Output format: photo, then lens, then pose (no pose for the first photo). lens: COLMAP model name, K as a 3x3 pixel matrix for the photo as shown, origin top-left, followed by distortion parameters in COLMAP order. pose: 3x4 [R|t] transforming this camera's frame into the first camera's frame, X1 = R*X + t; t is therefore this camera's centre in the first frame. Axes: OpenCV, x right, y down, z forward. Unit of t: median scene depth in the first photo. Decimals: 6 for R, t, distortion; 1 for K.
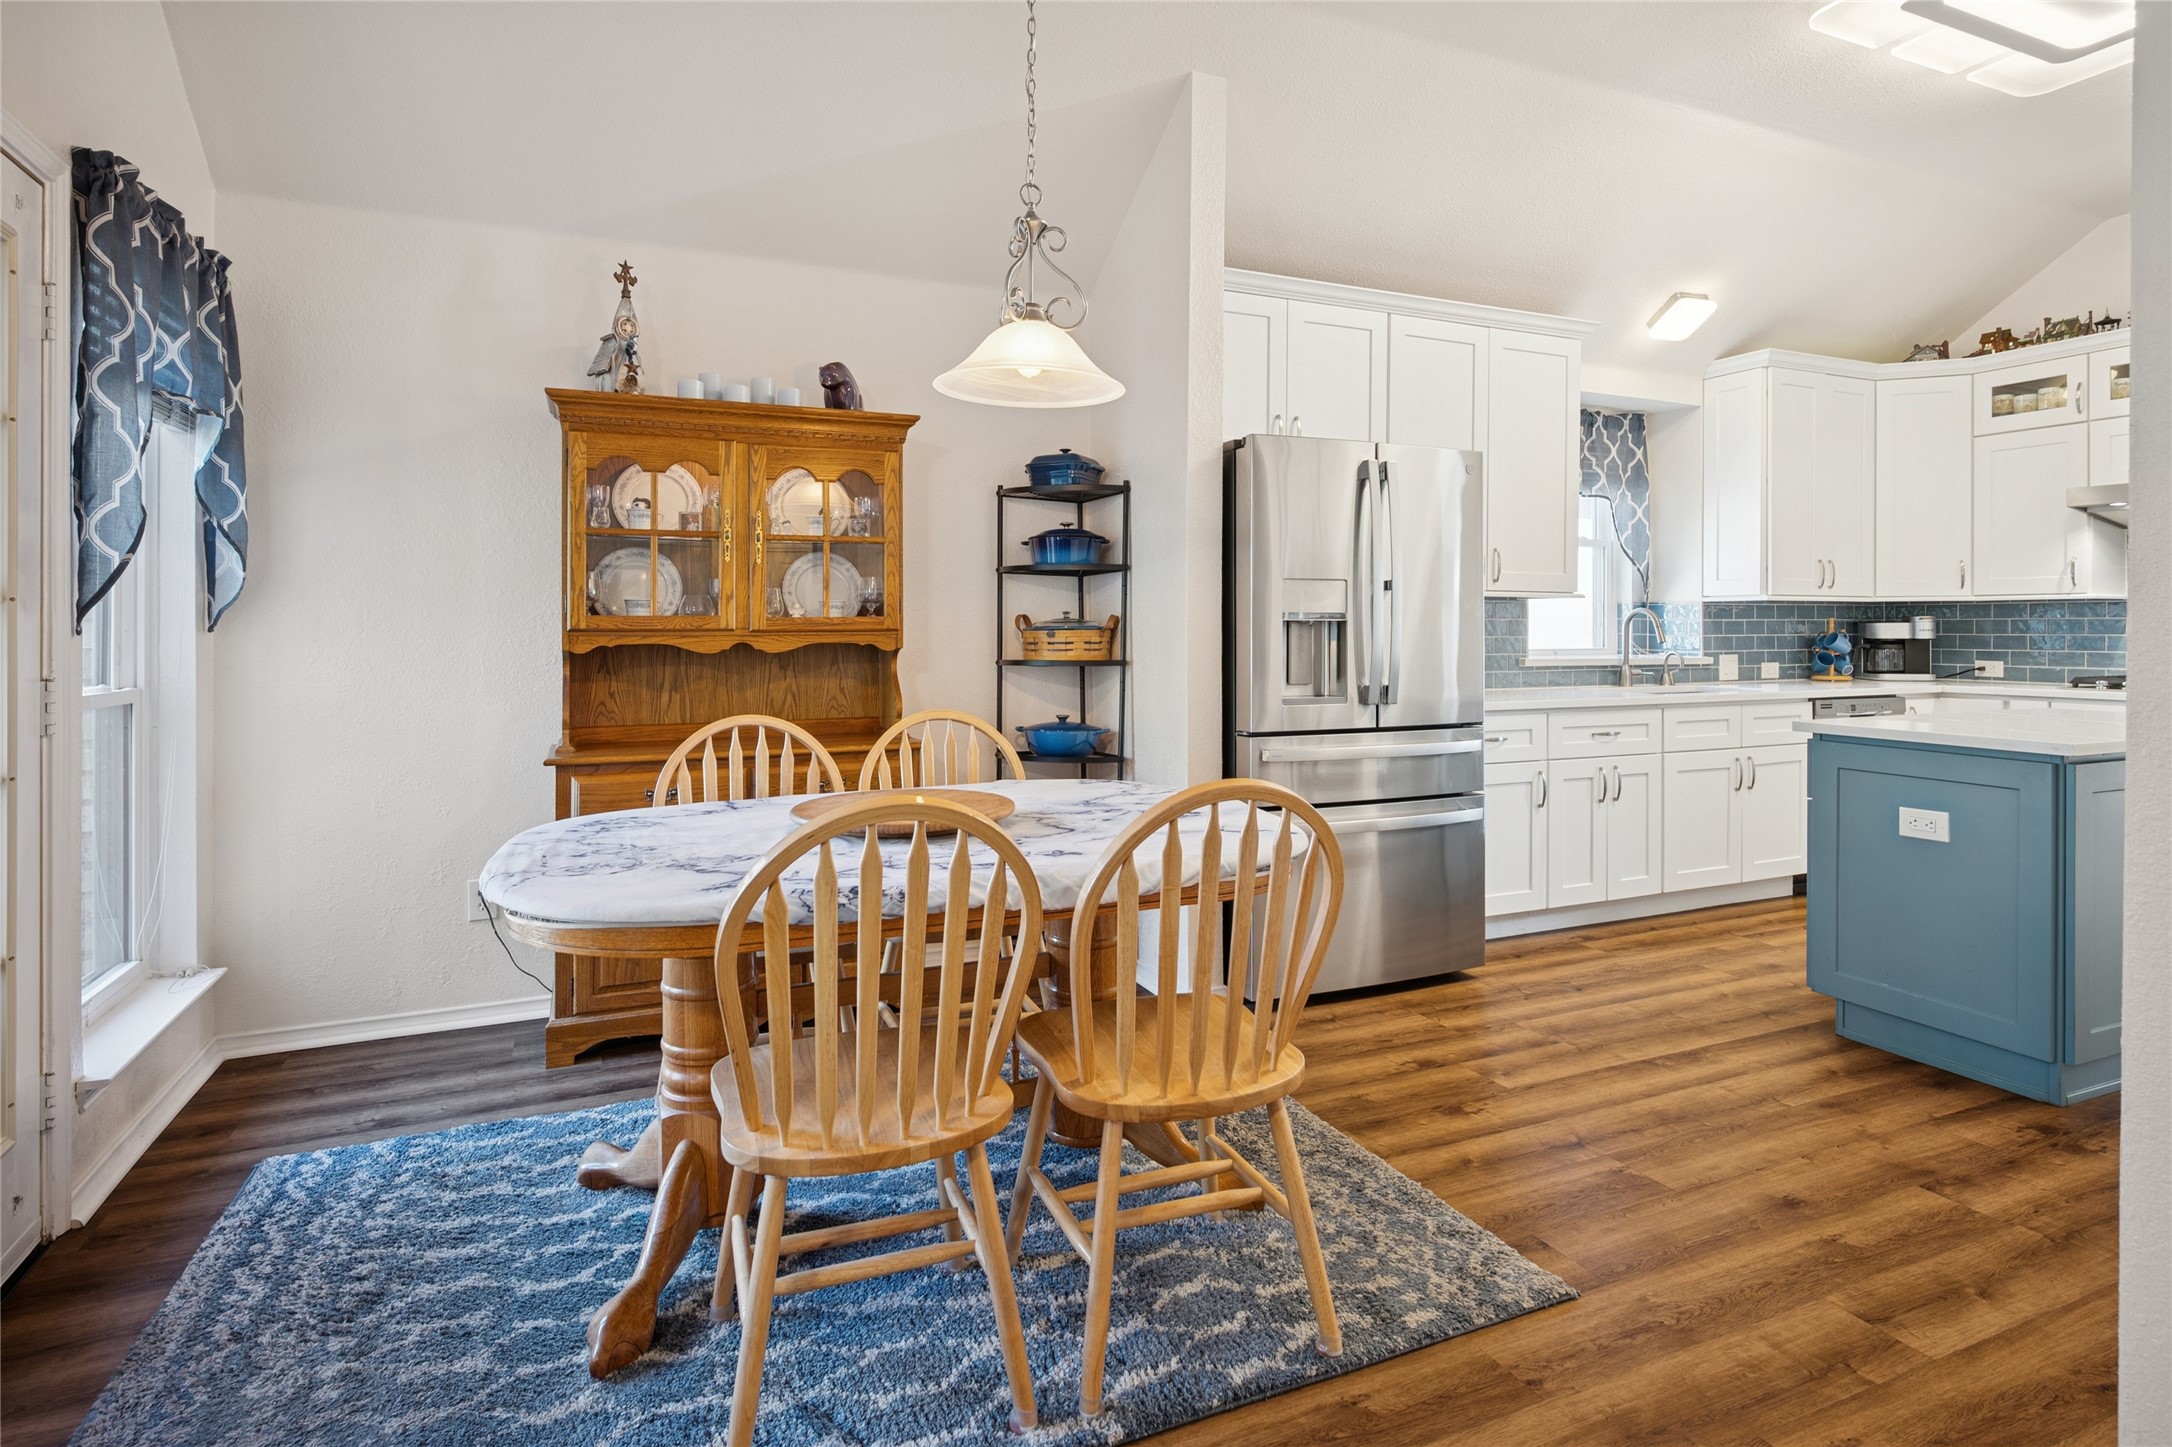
lens RADIAL K [[1135.7, 0, 1088.0], [0, 1135.7, 619.5], [0, 0, 1]] dist [0.000302, 0.000207]
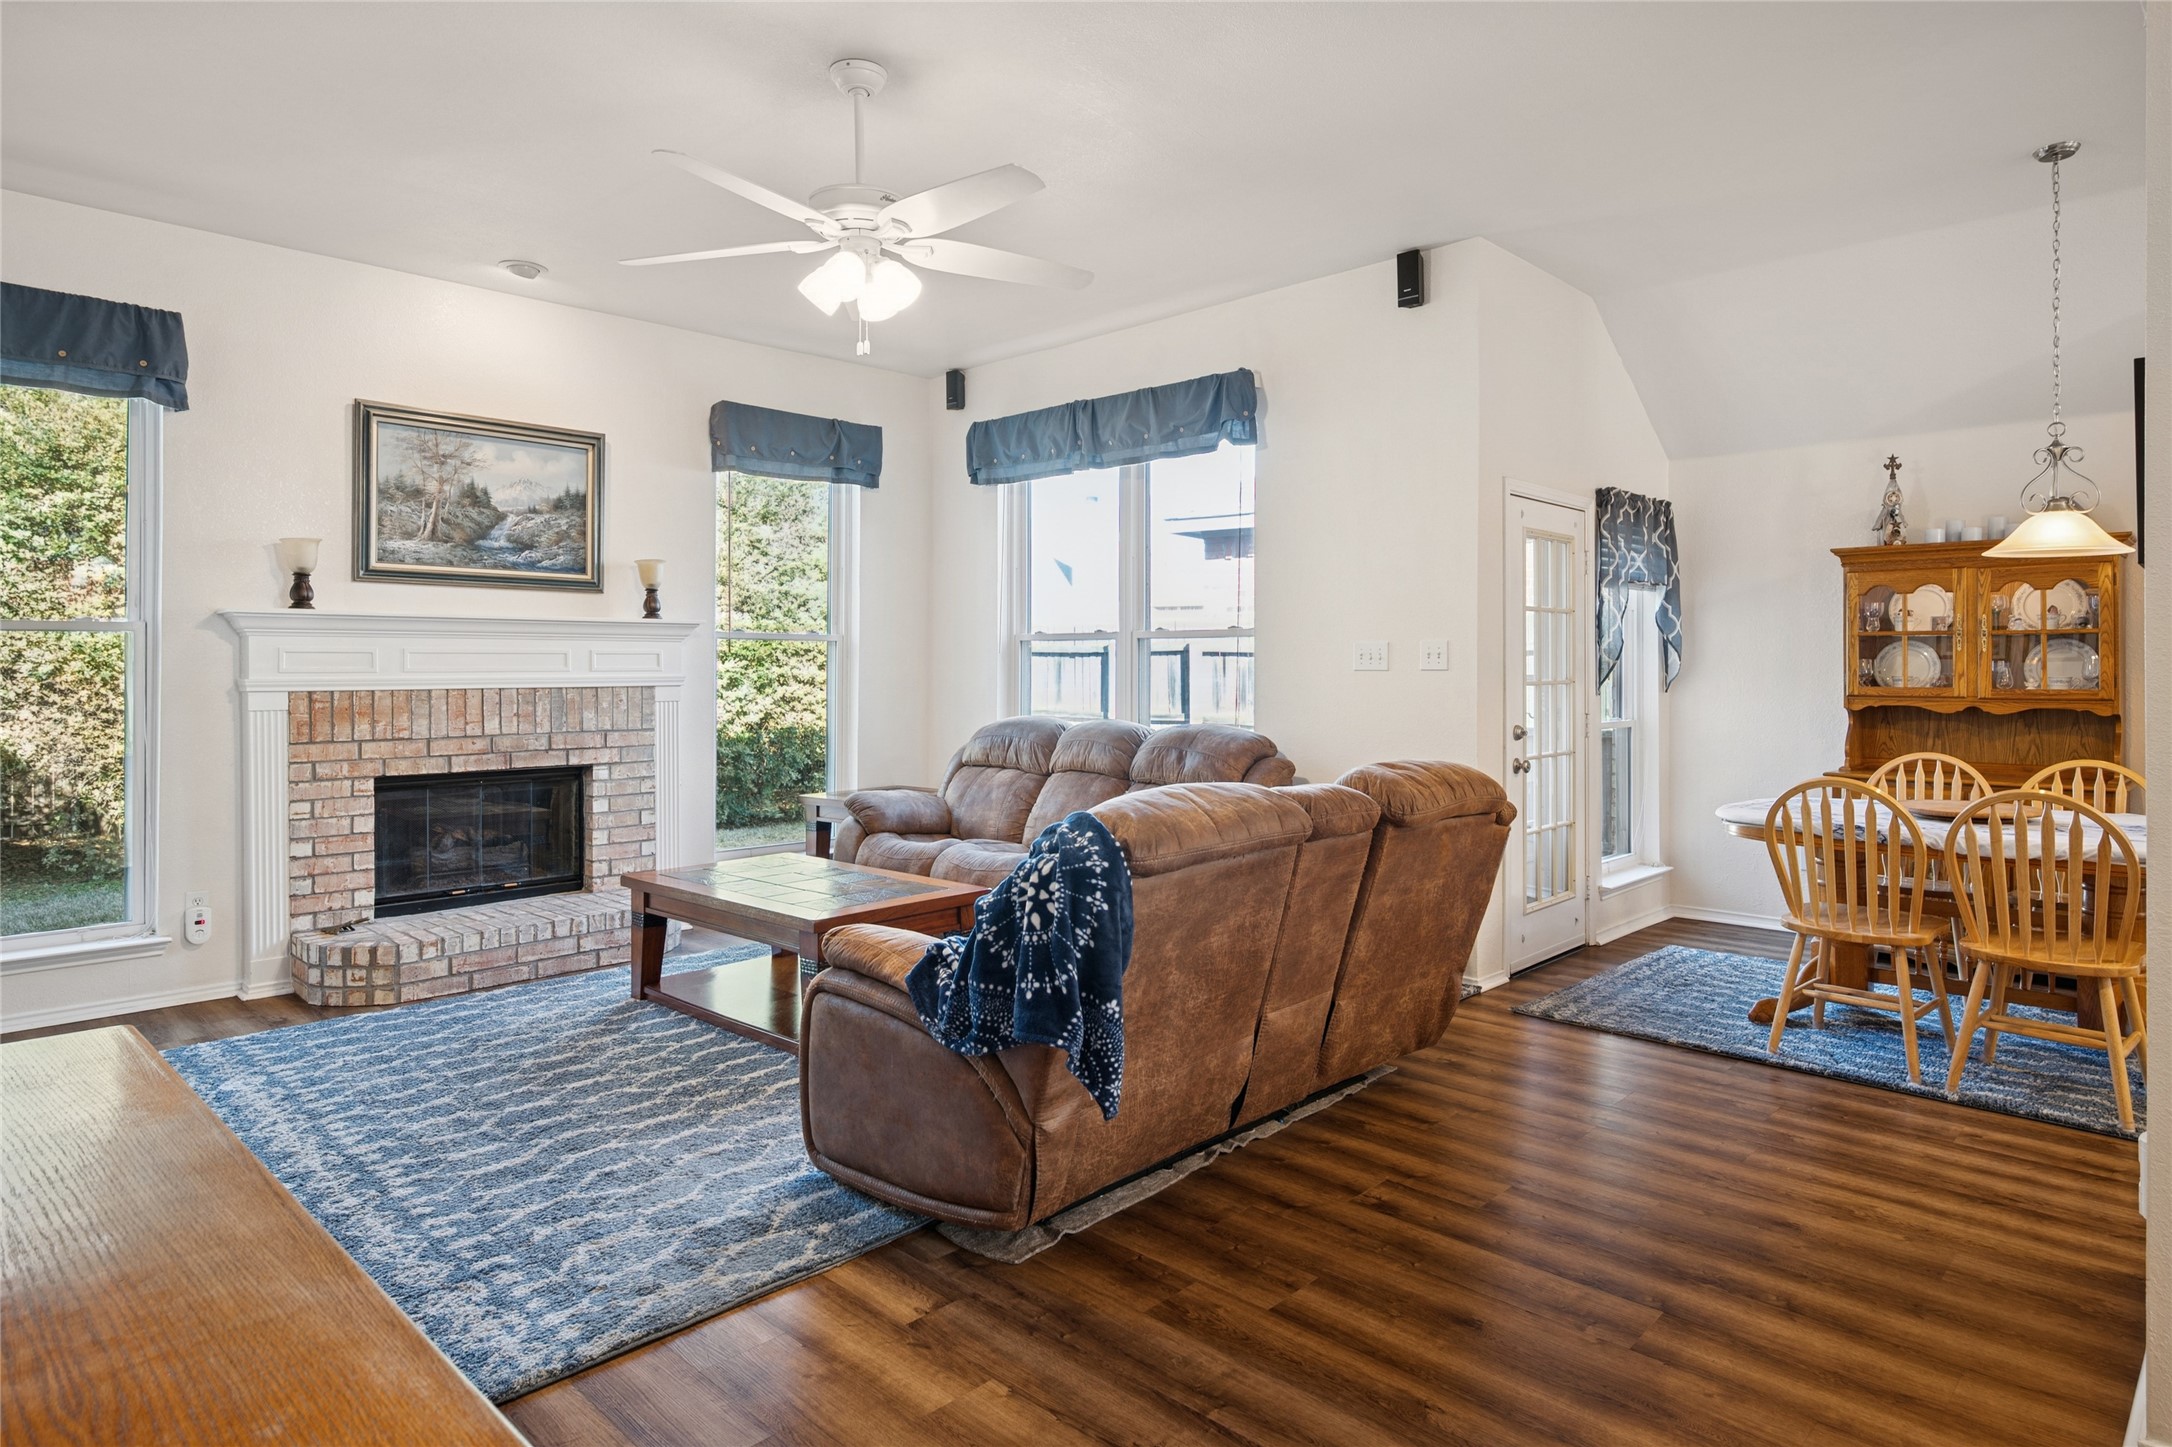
lens RADIAL K [[1250.1, 0, 1087.2], [0, 1250.1, 658.9], [0, 0, 1]] dist [-0.003913, -0.000496]
pose [[0.374189, -0.003633, -0.927345, 0.780095], [0.002209, 0.999993, -0.003026, -0.039662], [0.927350, -0.000916, 0.374194, -0.665468]]
